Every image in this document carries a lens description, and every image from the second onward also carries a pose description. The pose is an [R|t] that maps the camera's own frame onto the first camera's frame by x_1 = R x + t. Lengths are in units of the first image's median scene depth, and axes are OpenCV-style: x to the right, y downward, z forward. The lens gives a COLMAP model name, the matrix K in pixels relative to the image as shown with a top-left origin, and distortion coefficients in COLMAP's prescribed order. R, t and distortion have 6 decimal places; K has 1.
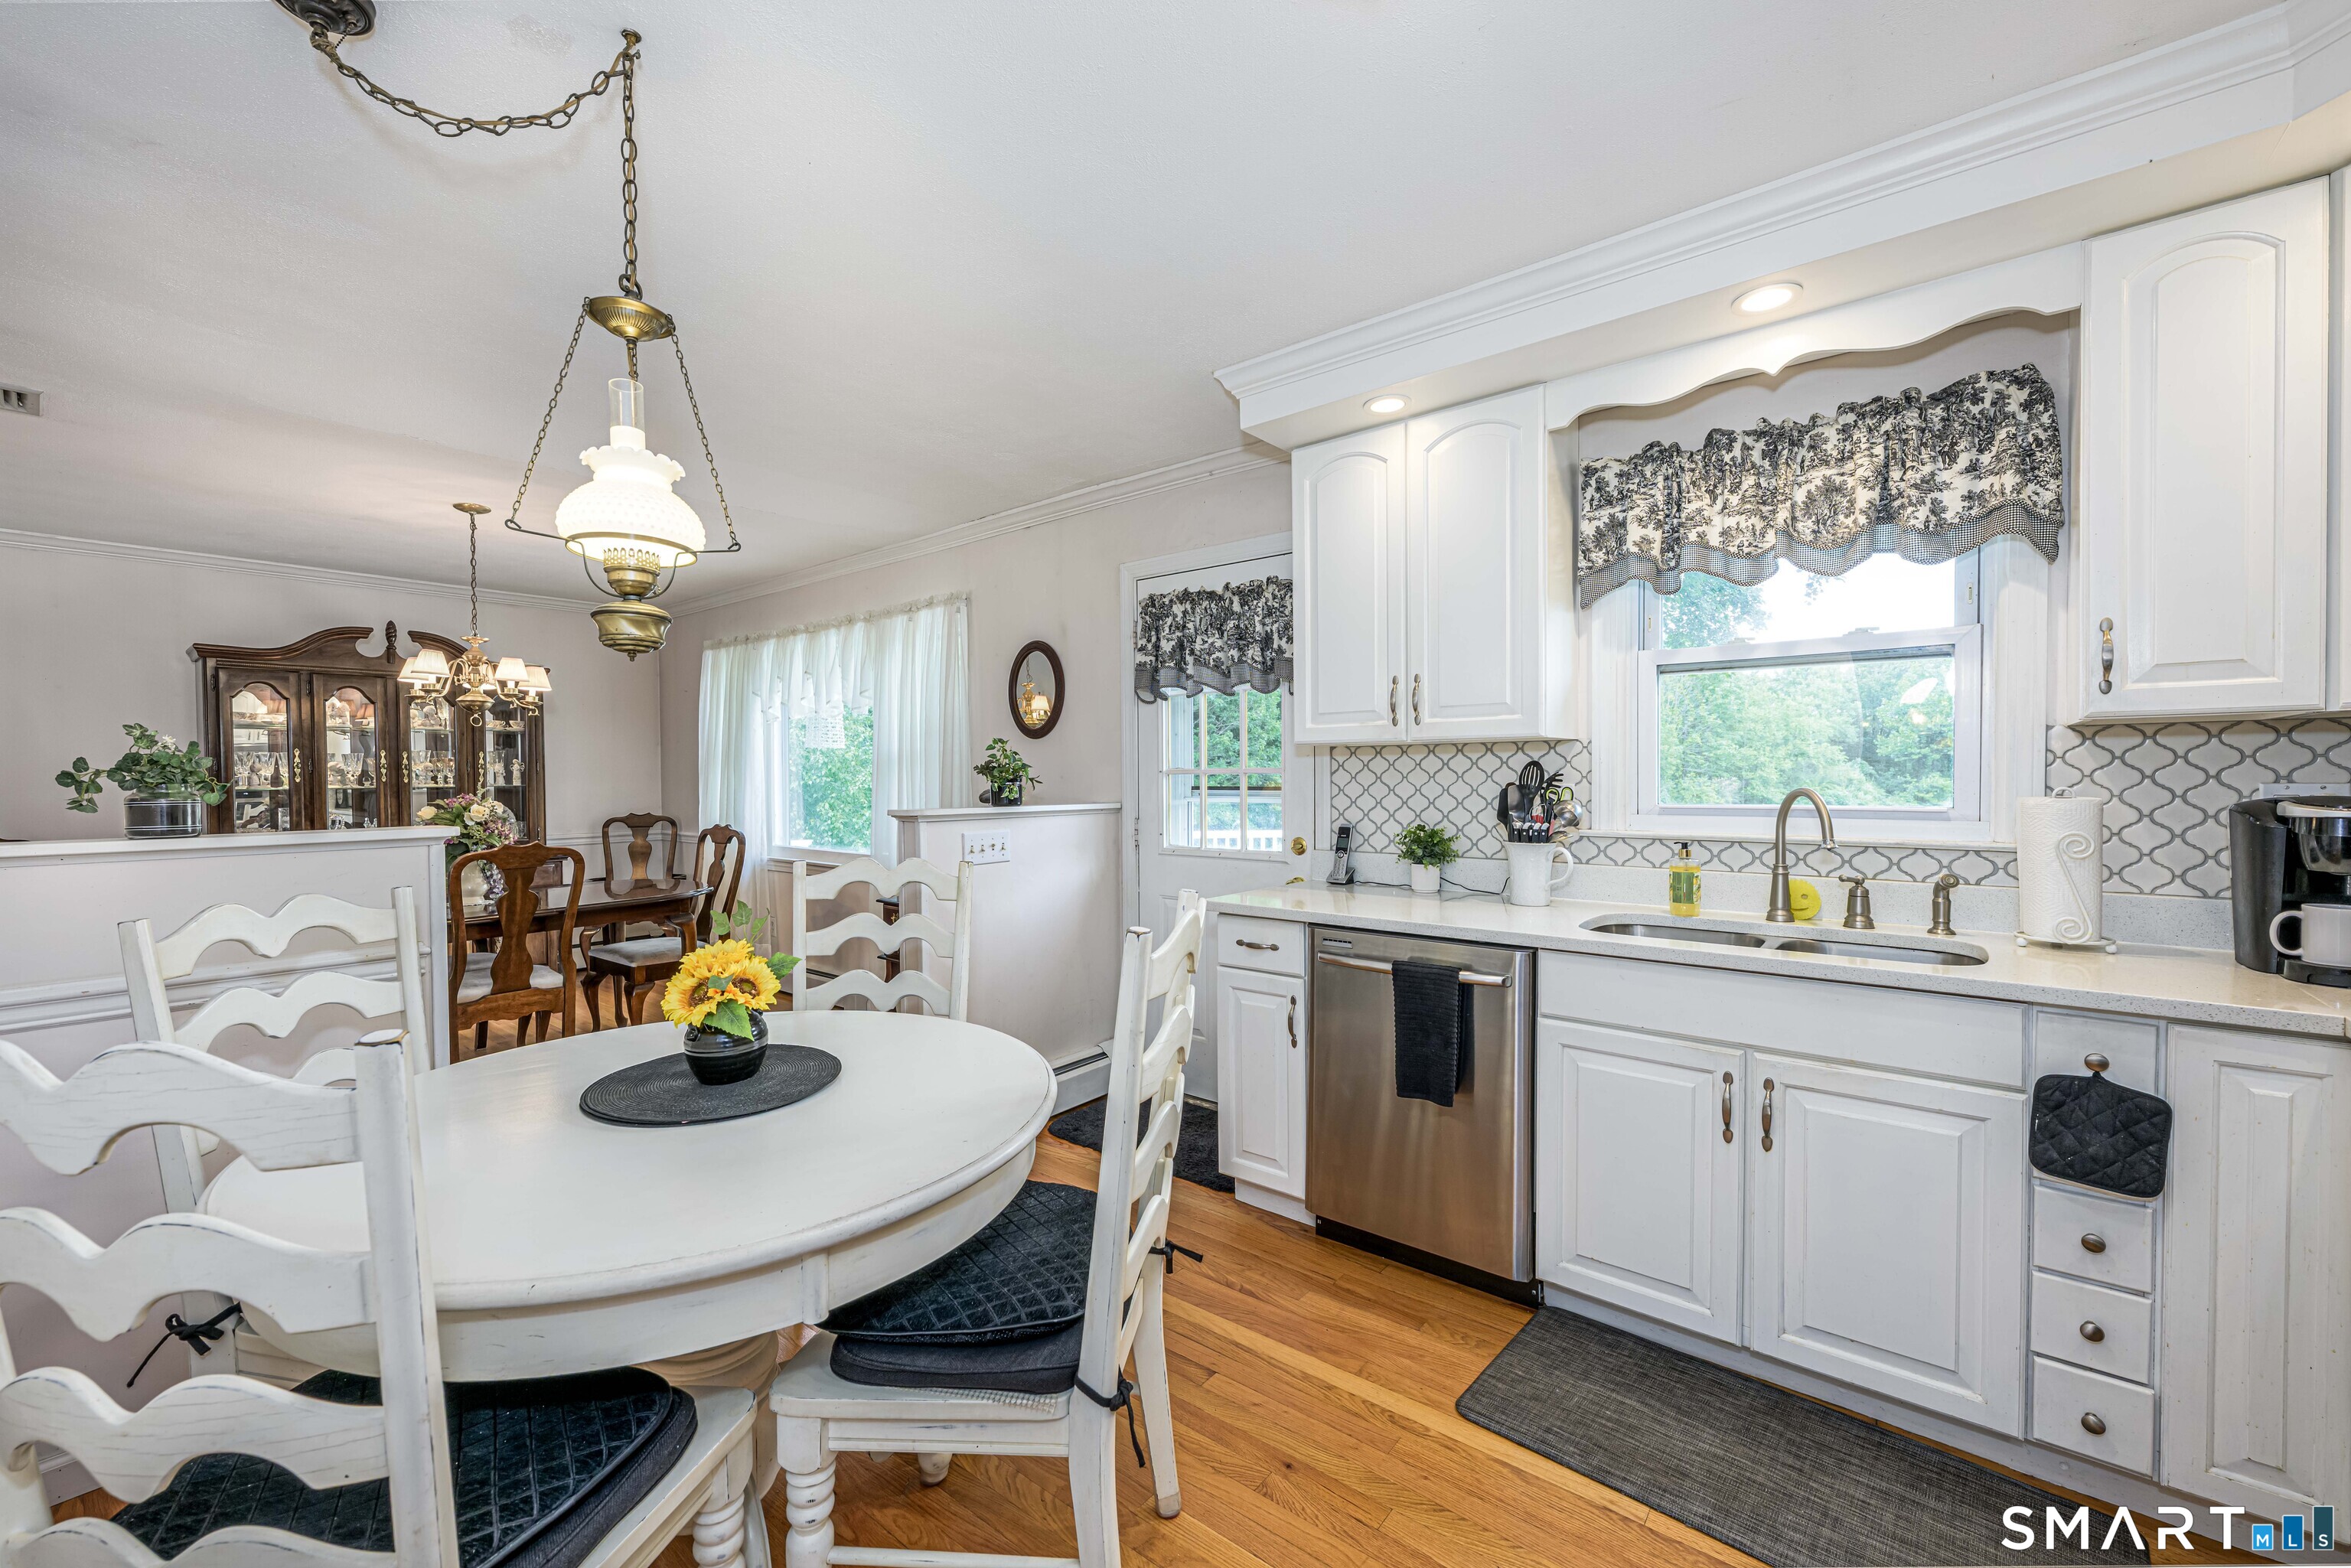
lens RADIAL K [[919.8, 0, 1165.3], [0, 919.8, 793.5], [0, 0, 1]] dist [0.027317, 0.000634]
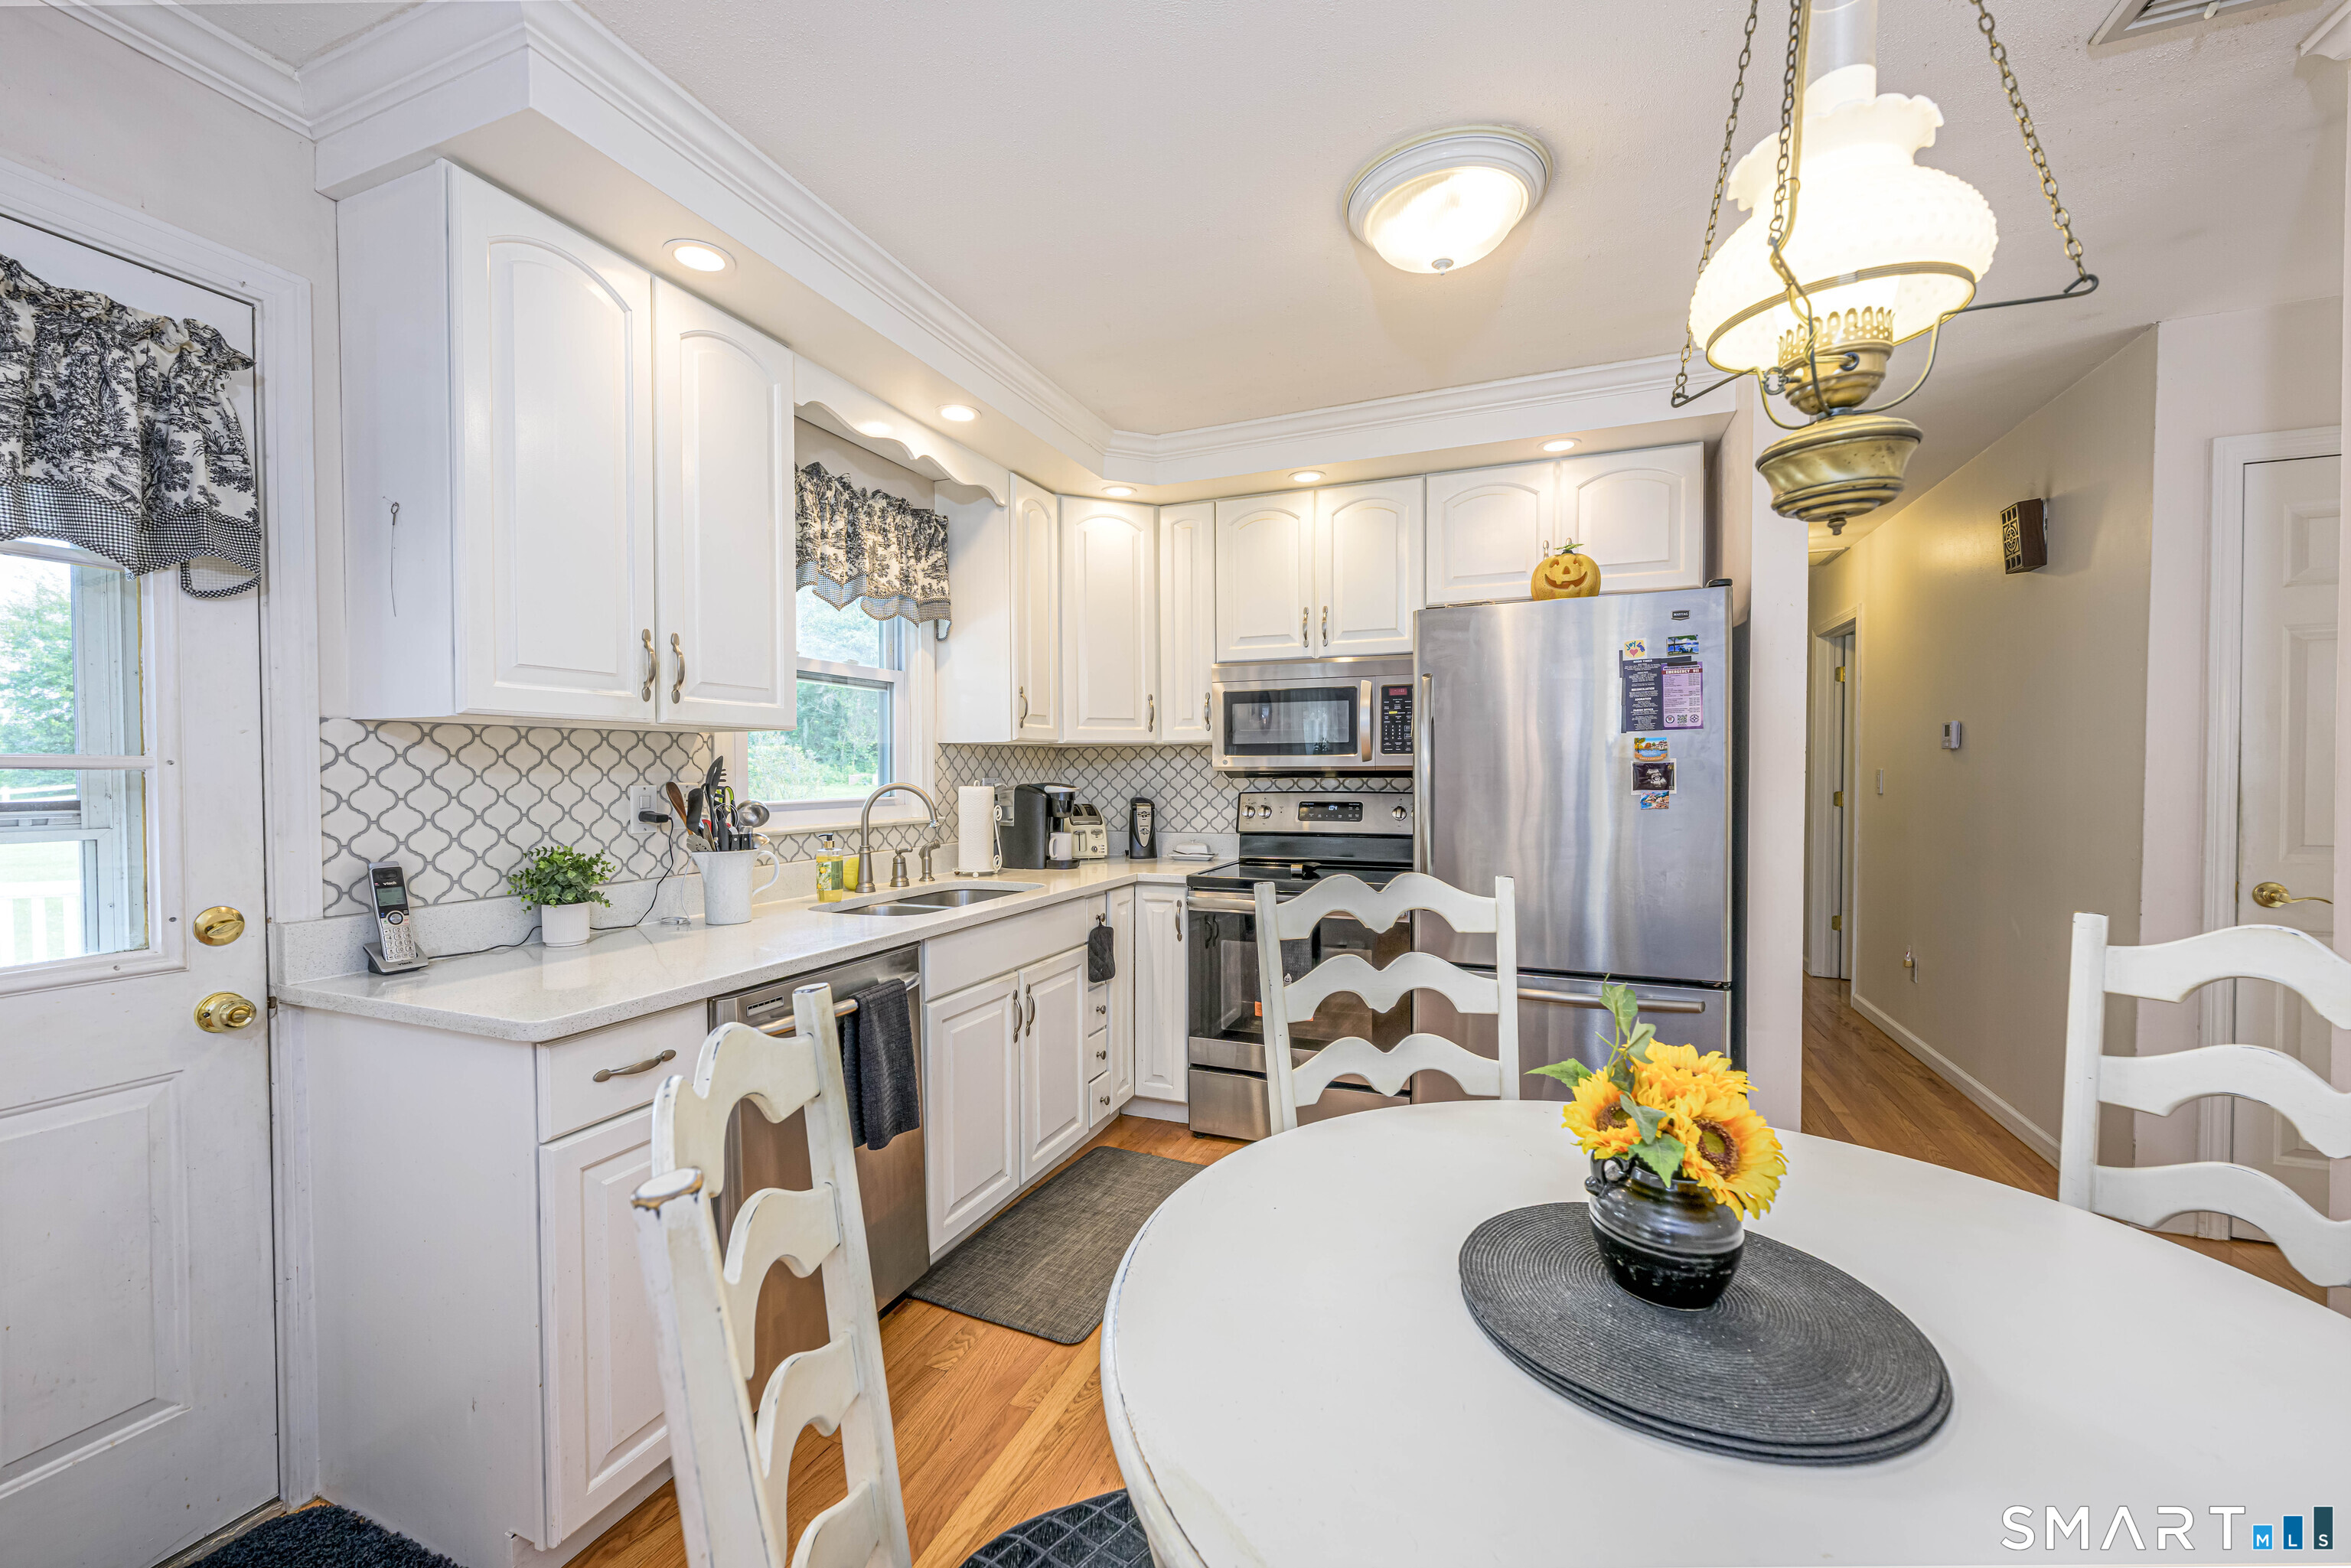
lens RADIAL K [[919.8, 0, 1165.3], [0, 919.8, 793.5], [0, 0, 1]] dist [0.027317, 0.000634]
pose [[-0.260816, -0.023292, 0.965108, -0.600108], [0.017868, 0.999421, 0.028949, -0.019738], [-0.965223, 0.024795, -0.260248, 0.901312]]
